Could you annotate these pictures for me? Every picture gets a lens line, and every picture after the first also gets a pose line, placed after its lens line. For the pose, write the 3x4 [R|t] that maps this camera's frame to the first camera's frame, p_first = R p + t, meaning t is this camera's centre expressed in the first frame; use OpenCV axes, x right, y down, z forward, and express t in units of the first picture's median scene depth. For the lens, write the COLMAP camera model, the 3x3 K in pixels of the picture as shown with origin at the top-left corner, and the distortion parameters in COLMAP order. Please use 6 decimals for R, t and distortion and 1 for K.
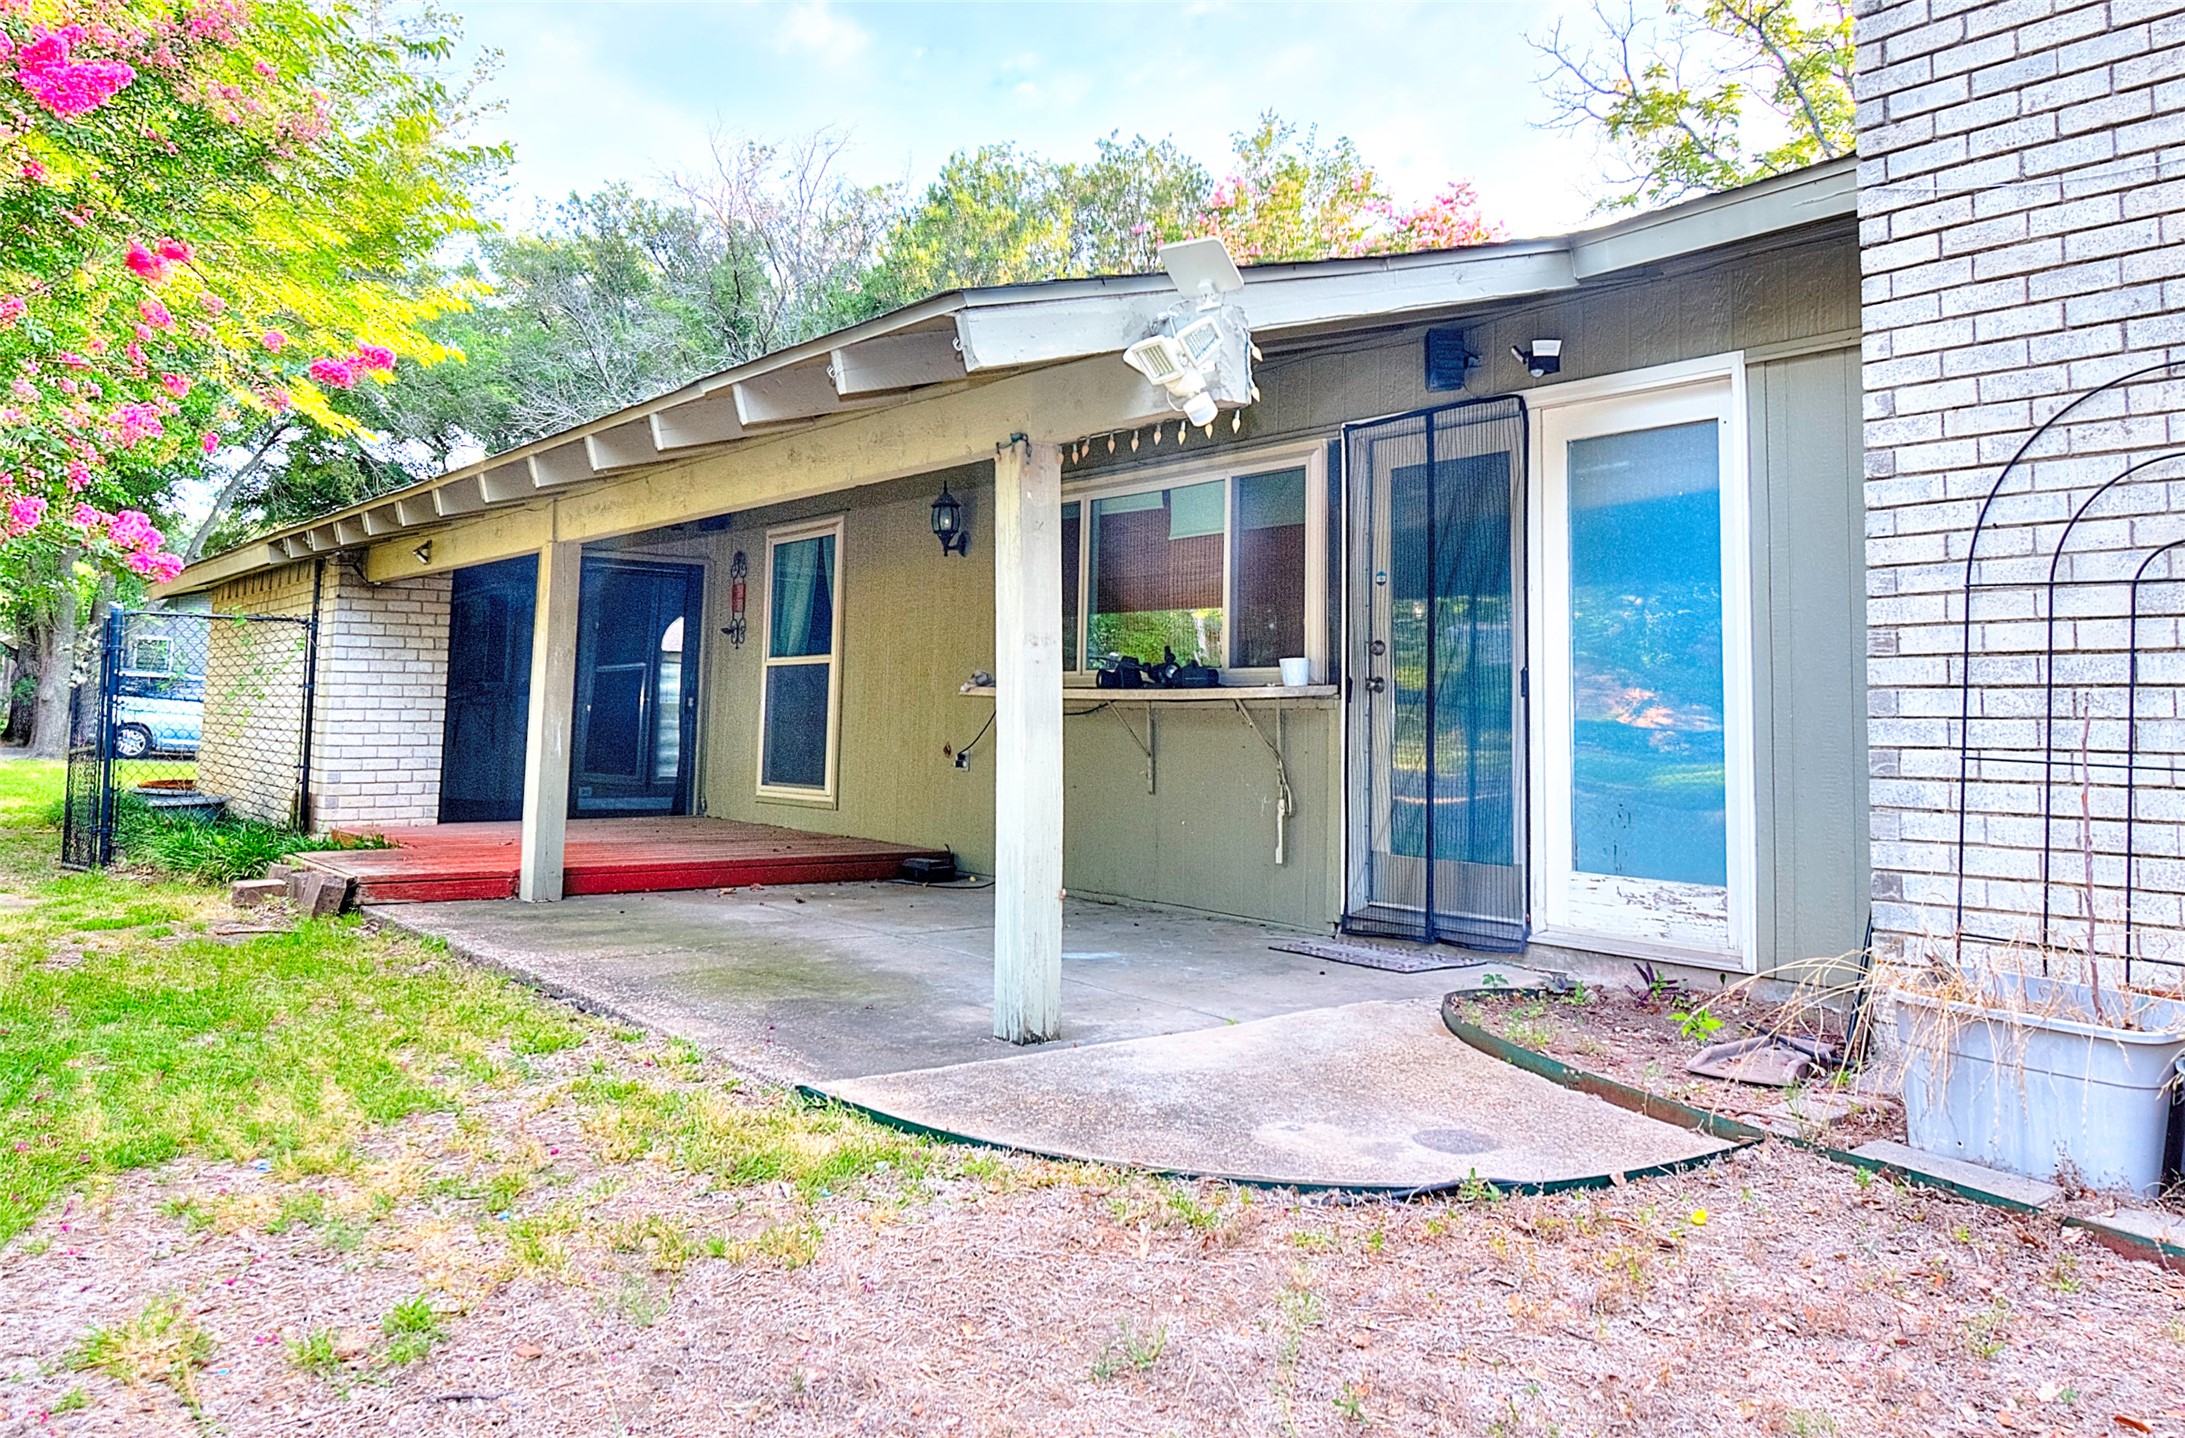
lens RADIAL K [[1766.1, 0, 1030.7], [0, 1766.1, 714.1], [0, 0, 1]] dist [0.010500, 0.003459]
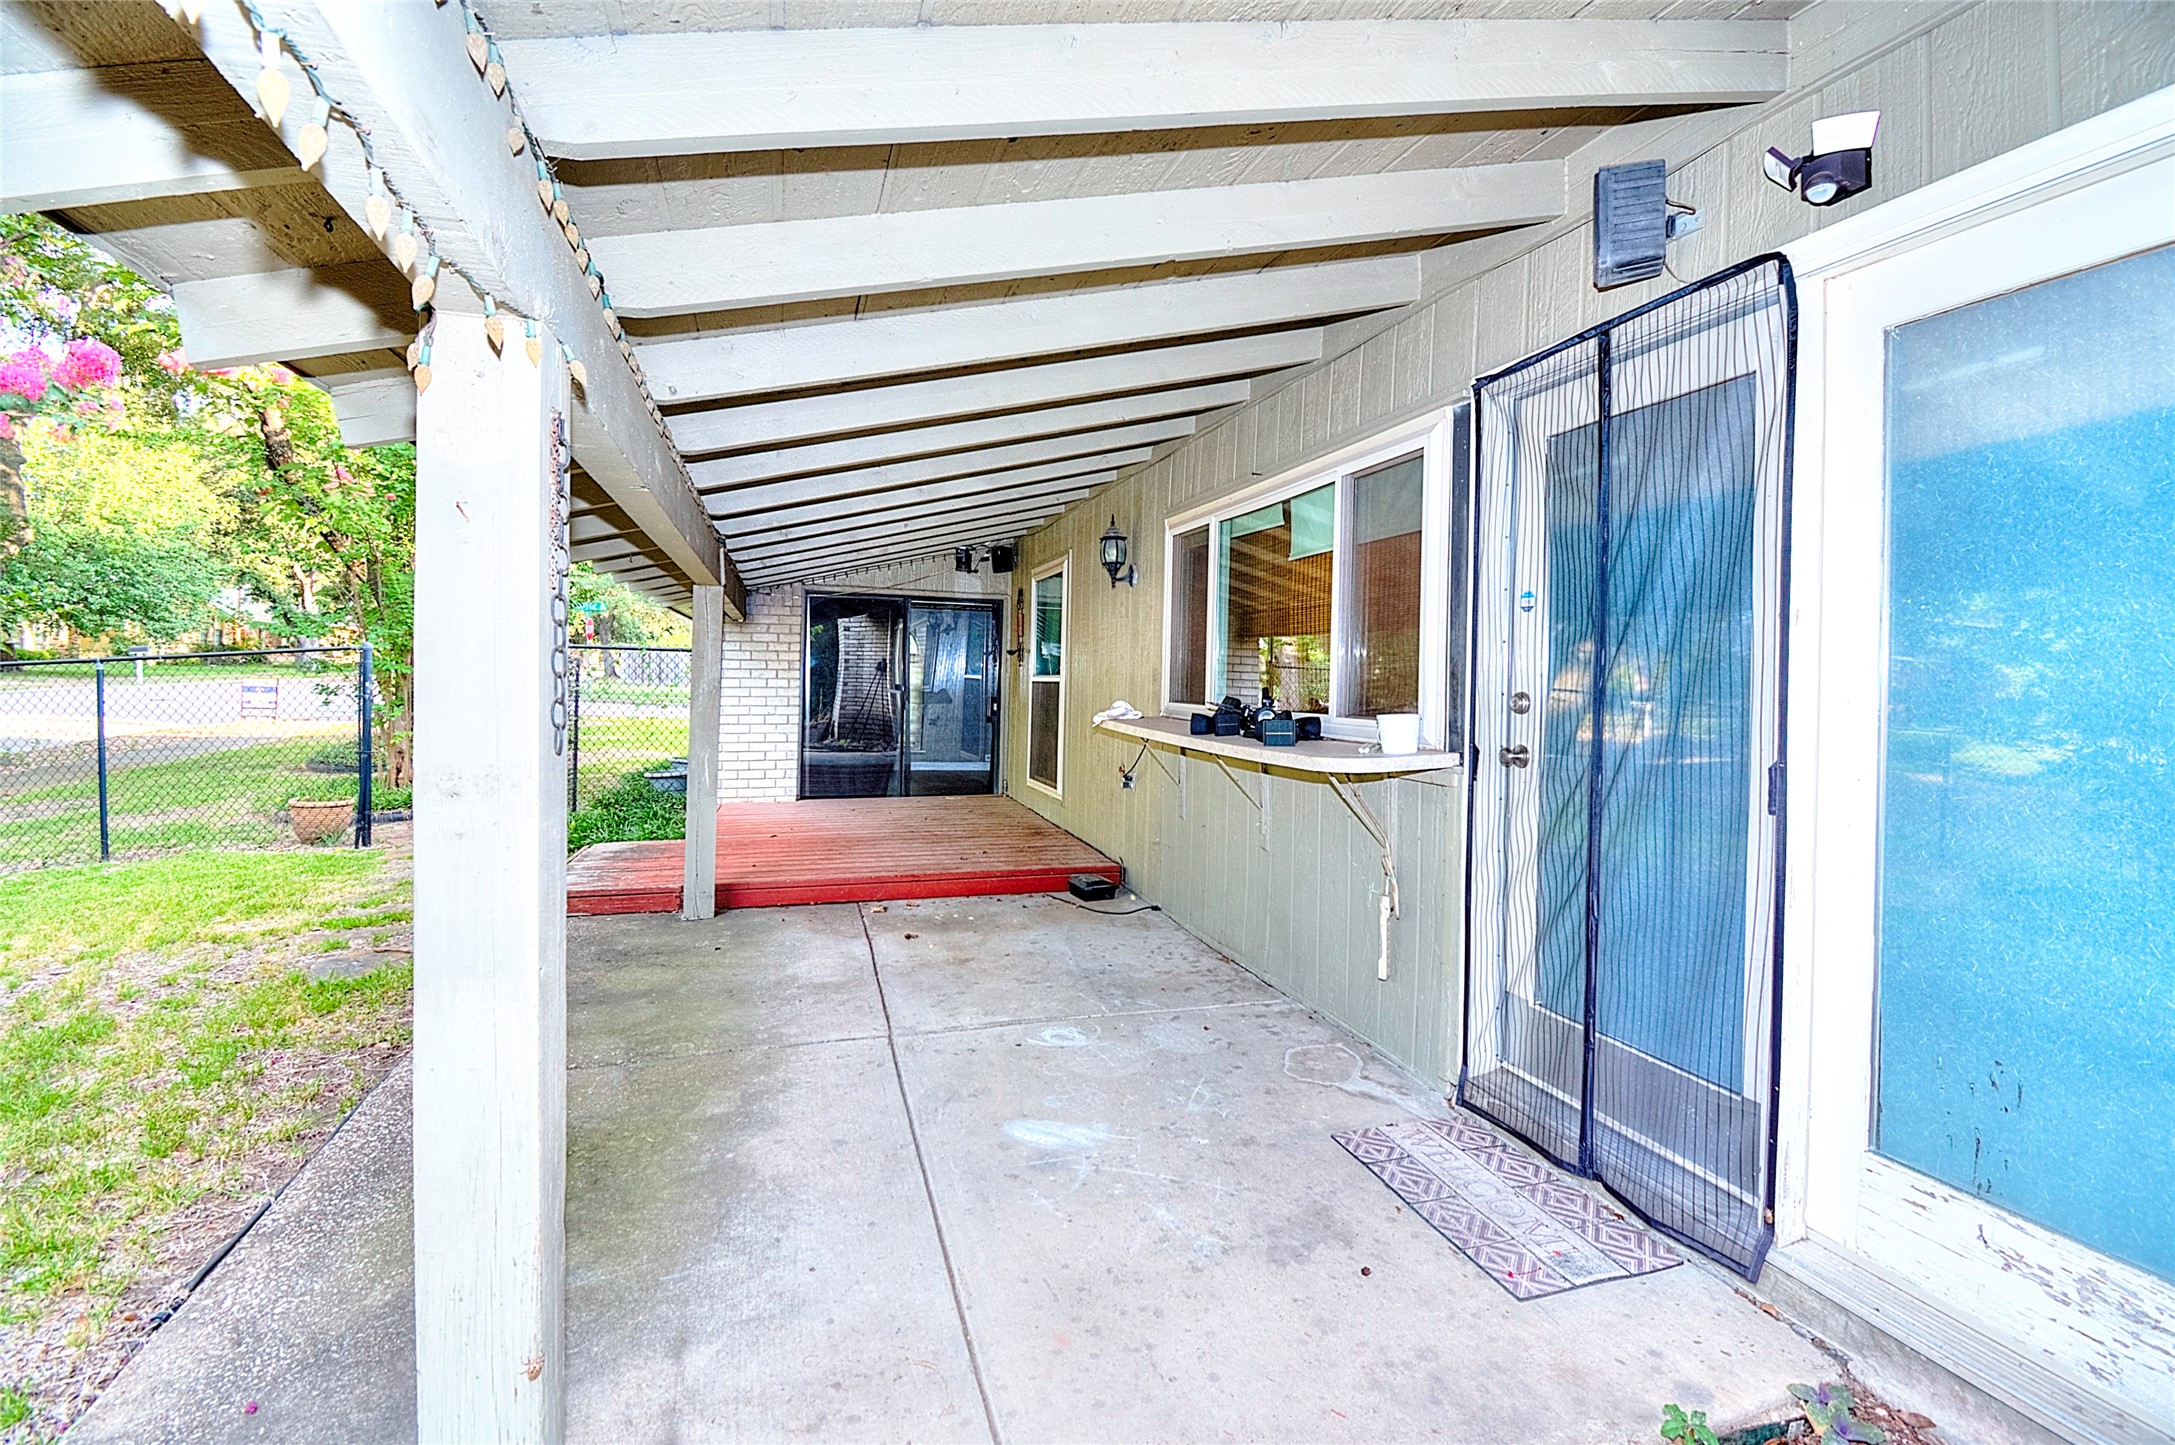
lens RADIAL K [[982.1, 0, 1087.5], [0, 982.1, 722.5], [0, 0, 1]] dist [-0.018855, -0.000492]
pose [[0.955351, 0.012951, -0.295191, 0.146472], [-0.000321, 0.999084, 0.042793, -0.045505], [0.295474, -0.040788, 0.954480, 0.580467]]
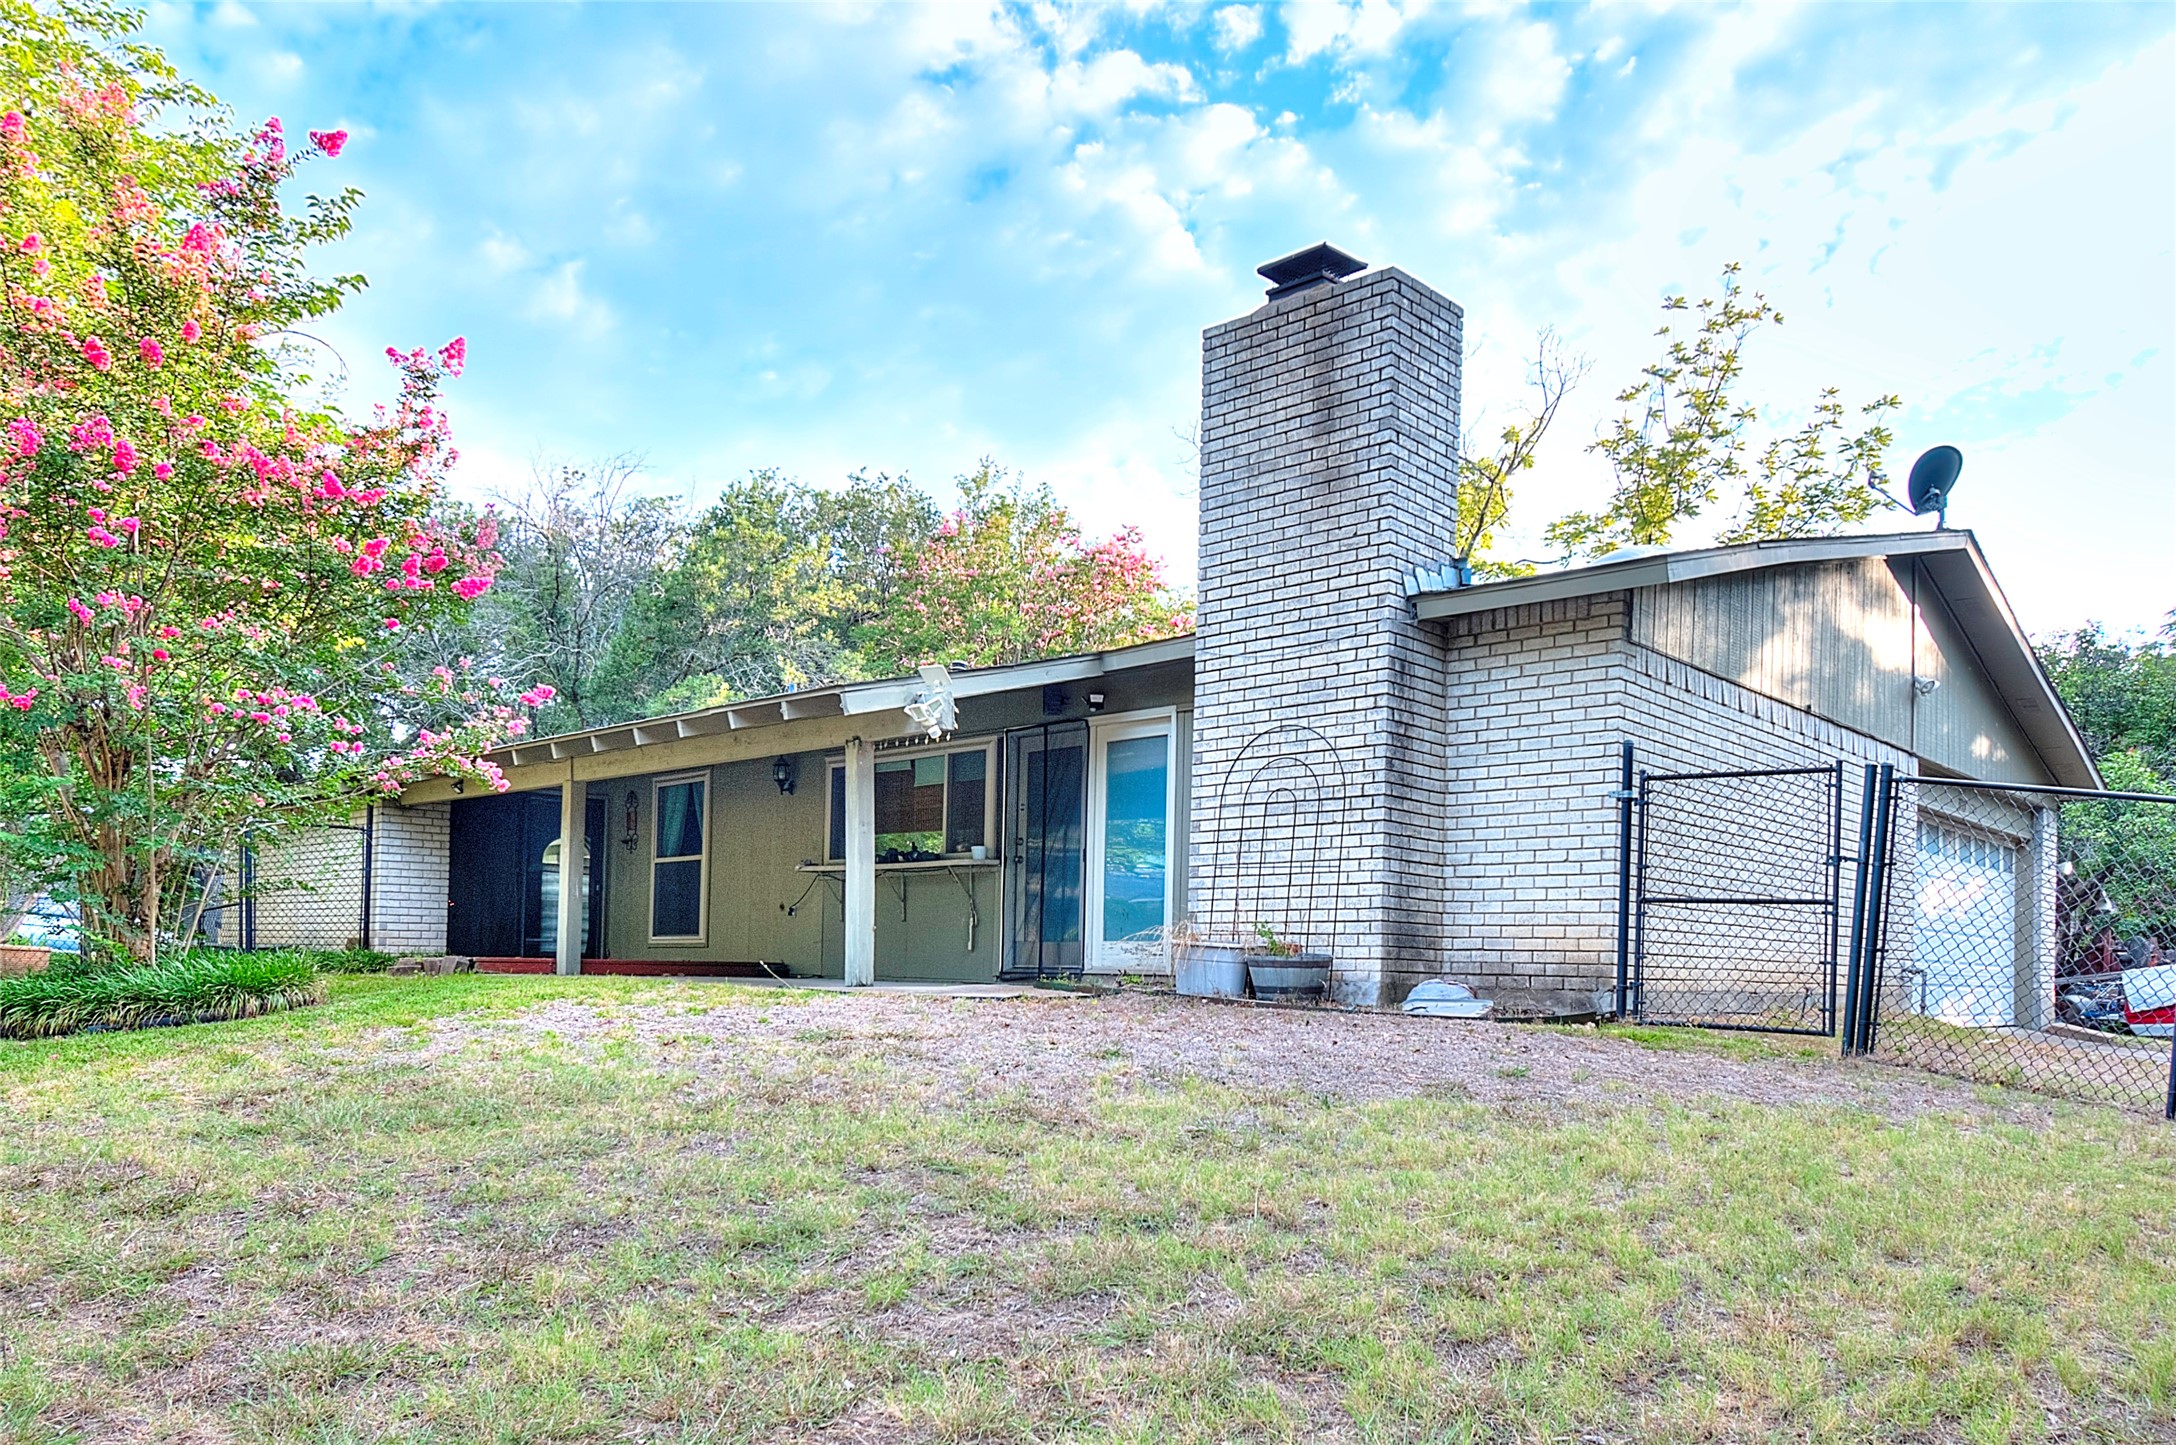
lens RADIAL K [[1558.7, 0, 1088.0], [0, 1558.7, 722.5], [0, 0, 1]] dist [0.001324, -0.000013]
pose [[0.980113, 0.027944, 0.196461, -0.074700], [0.001096, 0.989258, -0.146177, 0.083722], [-0.198436, 0.143486, 0.969554, -0.711170]]
